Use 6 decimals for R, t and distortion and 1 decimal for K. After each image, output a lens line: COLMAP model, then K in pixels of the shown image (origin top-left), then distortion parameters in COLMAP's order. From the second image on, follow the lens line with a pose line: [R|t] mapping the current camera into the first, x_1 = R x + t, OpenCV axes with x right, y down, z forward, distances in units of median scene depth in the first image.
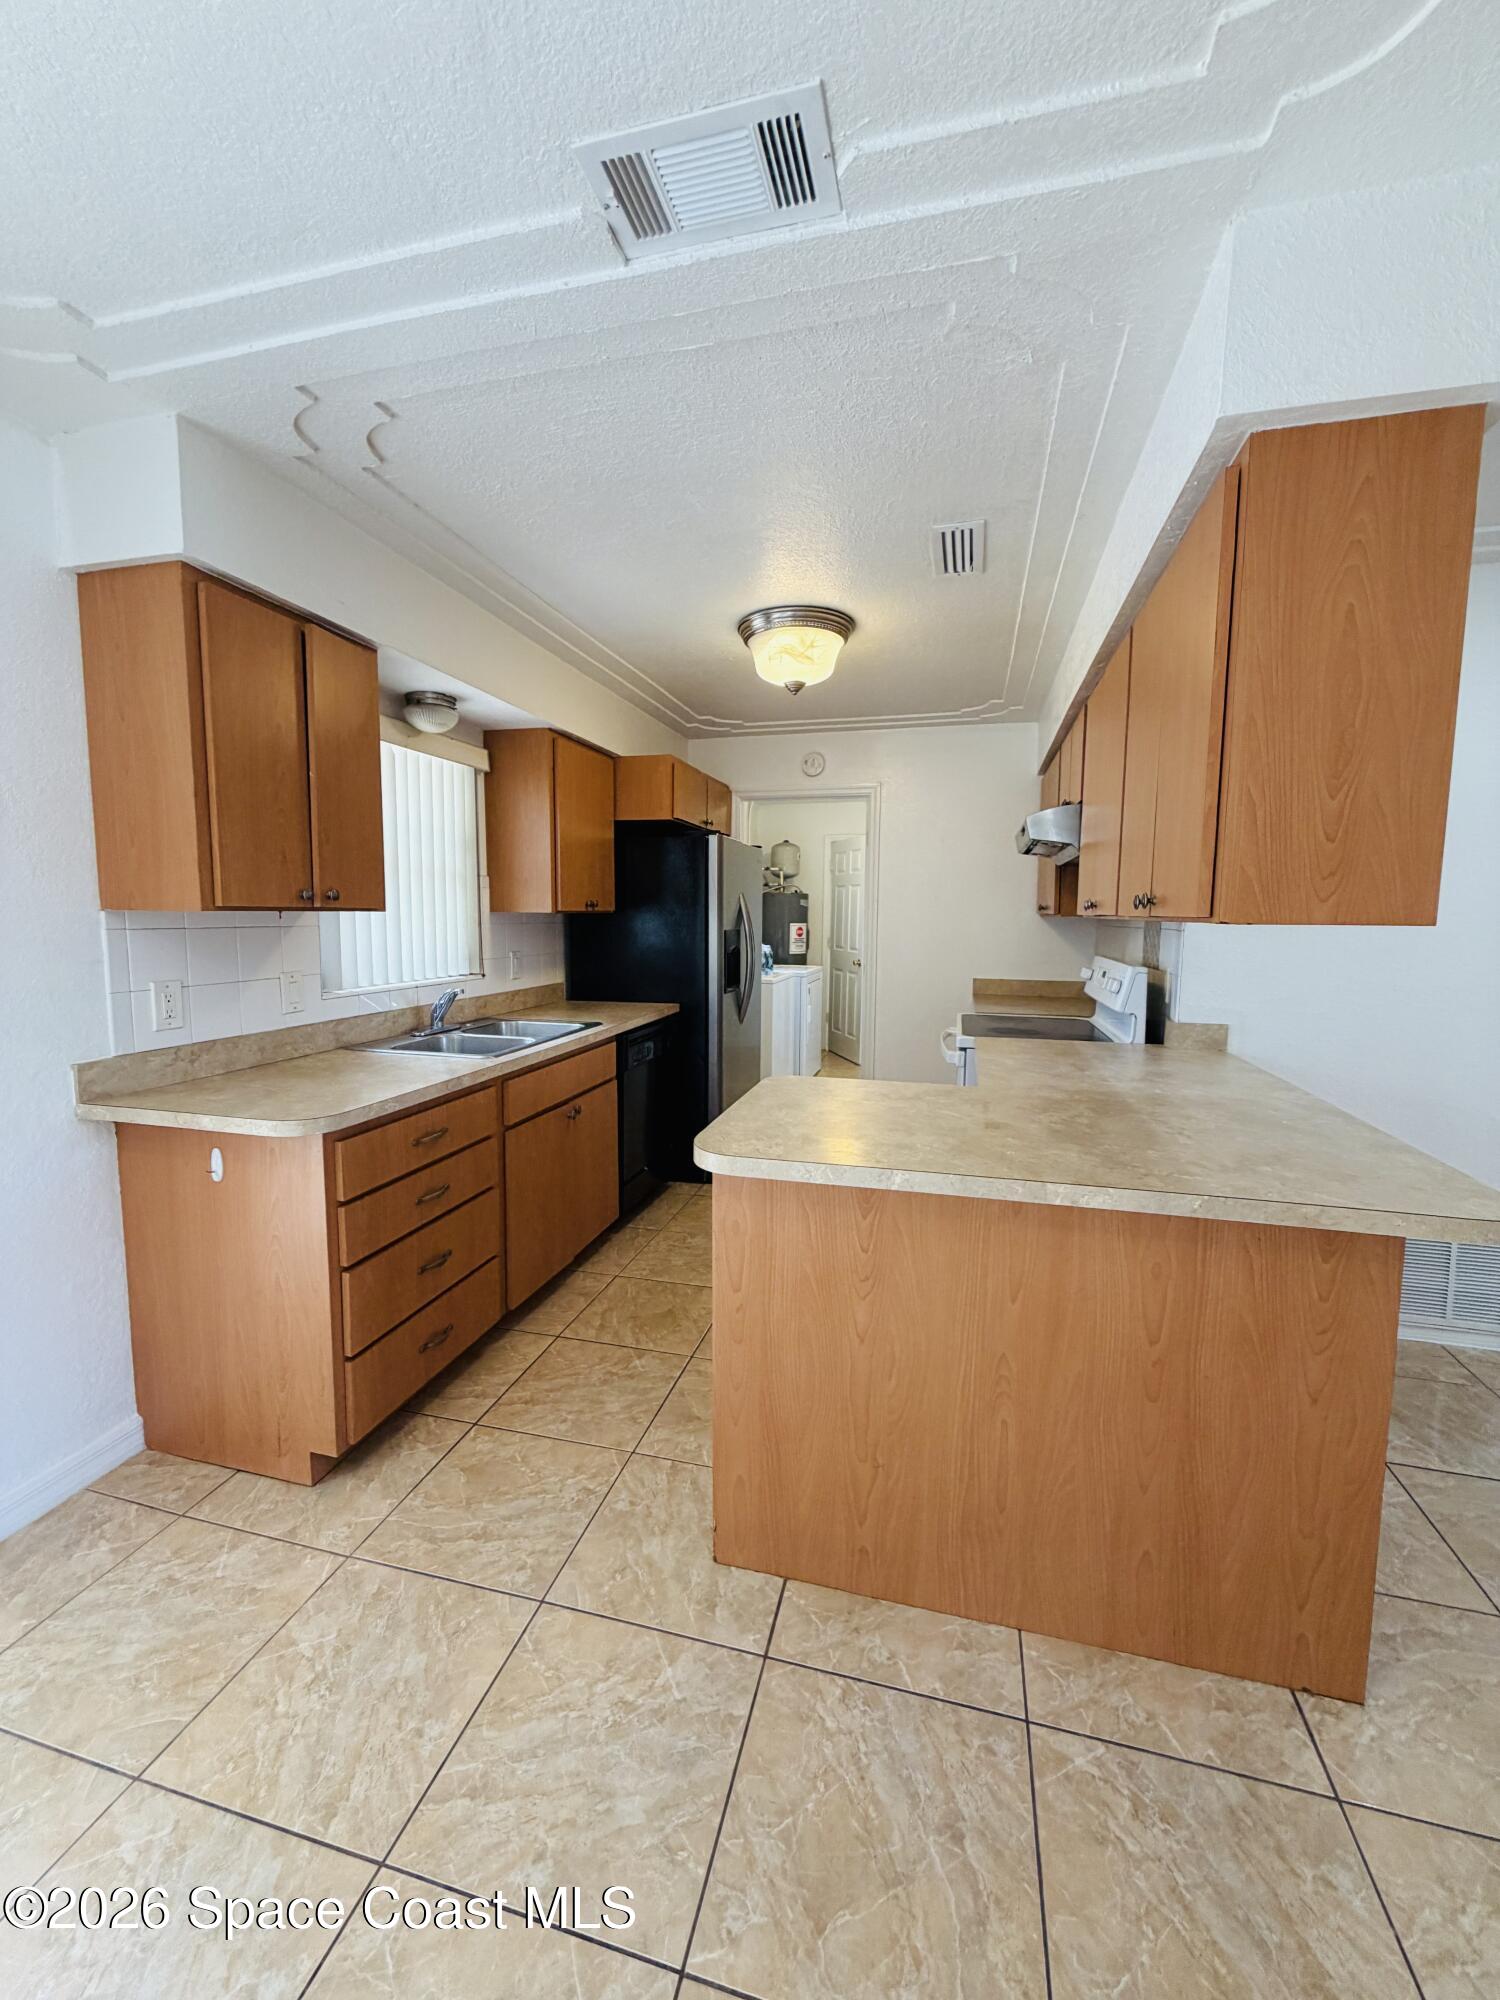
lens RADIAL K [[805.4, 0, 749.7], [0, 805.4, 995.5], [0, 0, 1]] dist [-0.001997, 0.000814]
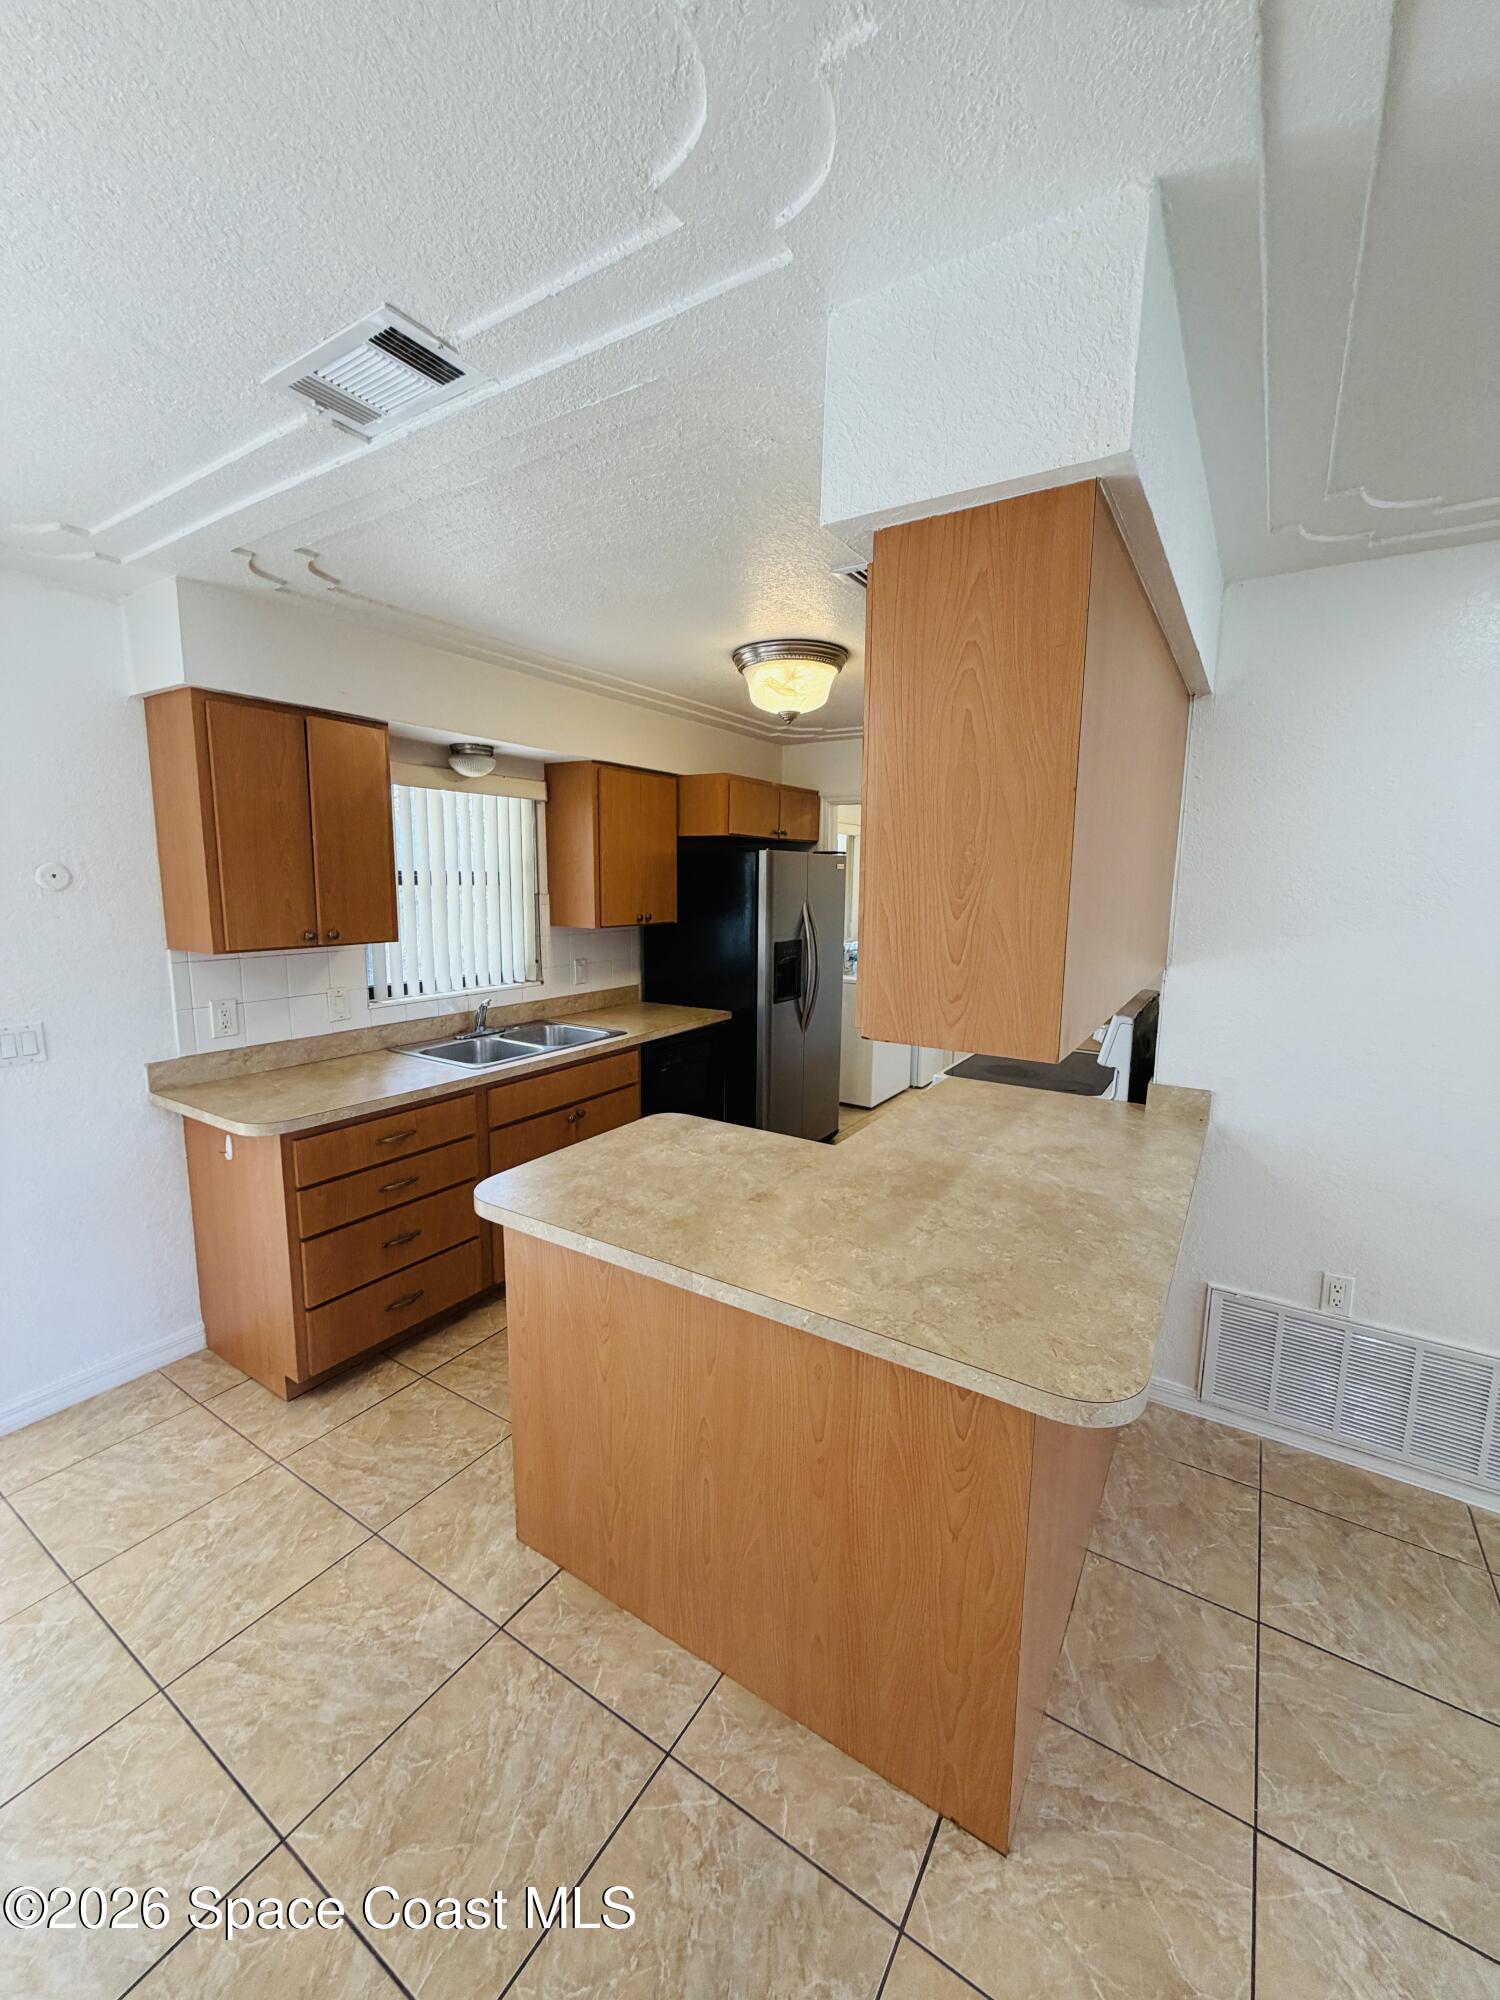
lens RADIAL K [[805.4, 0, 747.1], [0, 805.4, 996.2], [0, 0, 1]] dist [-0.001997, 0.000814]
pose [[0.950983, 0.049181, -0.305308, 0.626325], [-0.035962, 0.998162, 0.048774, -0.153666], [0.307146, -0.035404, 0.951004, 0.028361]]
